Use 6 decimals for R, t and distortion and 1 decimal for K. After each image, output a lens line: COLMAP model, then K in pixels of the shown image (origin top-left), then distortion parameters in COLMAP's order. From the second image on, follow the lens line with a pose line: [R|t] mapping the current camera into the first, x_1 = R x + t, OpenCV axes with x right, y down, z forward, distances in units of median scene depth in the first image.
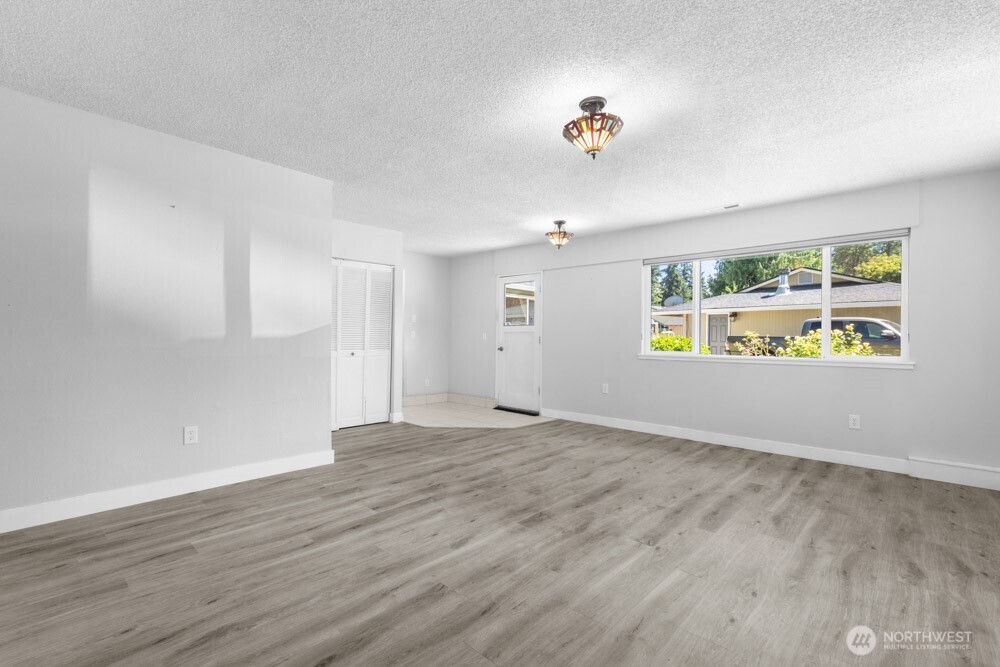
lens RADIAL K [[451.7, 0, 496.0], [0, 451.7, 333.9], [0, 0, 1]] dist [0.004684, -0.000365]
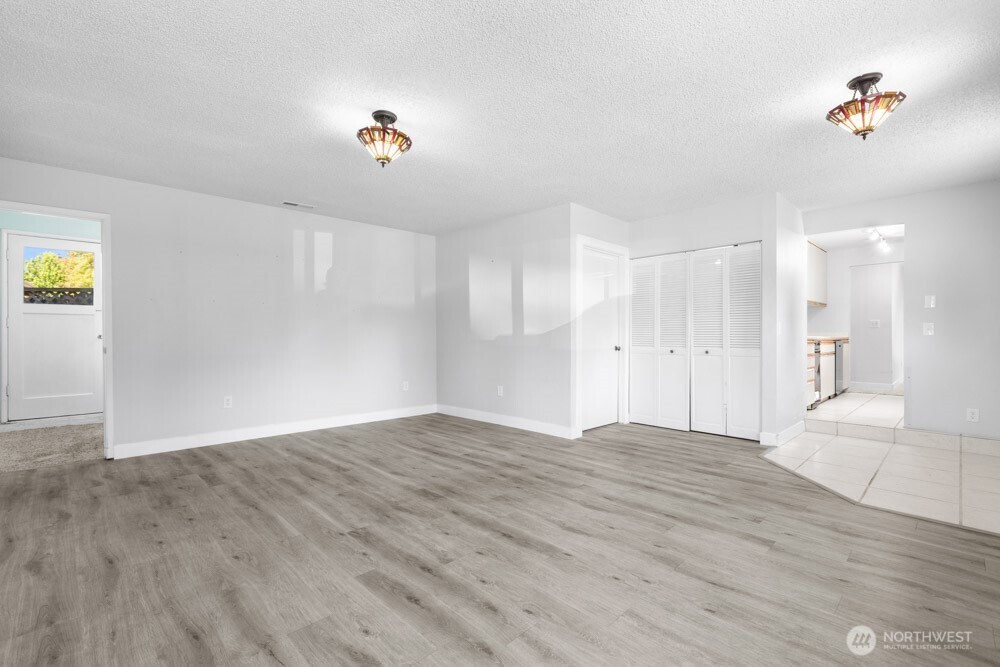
lens RADIAL K [[451.7, 0, 496.1], [0, 451.7, 337.8], [0, 0, 1]] dist [0.004684, -0.000365]
pose [[-0.055540, -0.004235, -0.998447, 1.113164], [0.007687, 0.999960, -0.004669, 0.028756], [0.998427, -0.007934, -0.055505, 1.149585]]
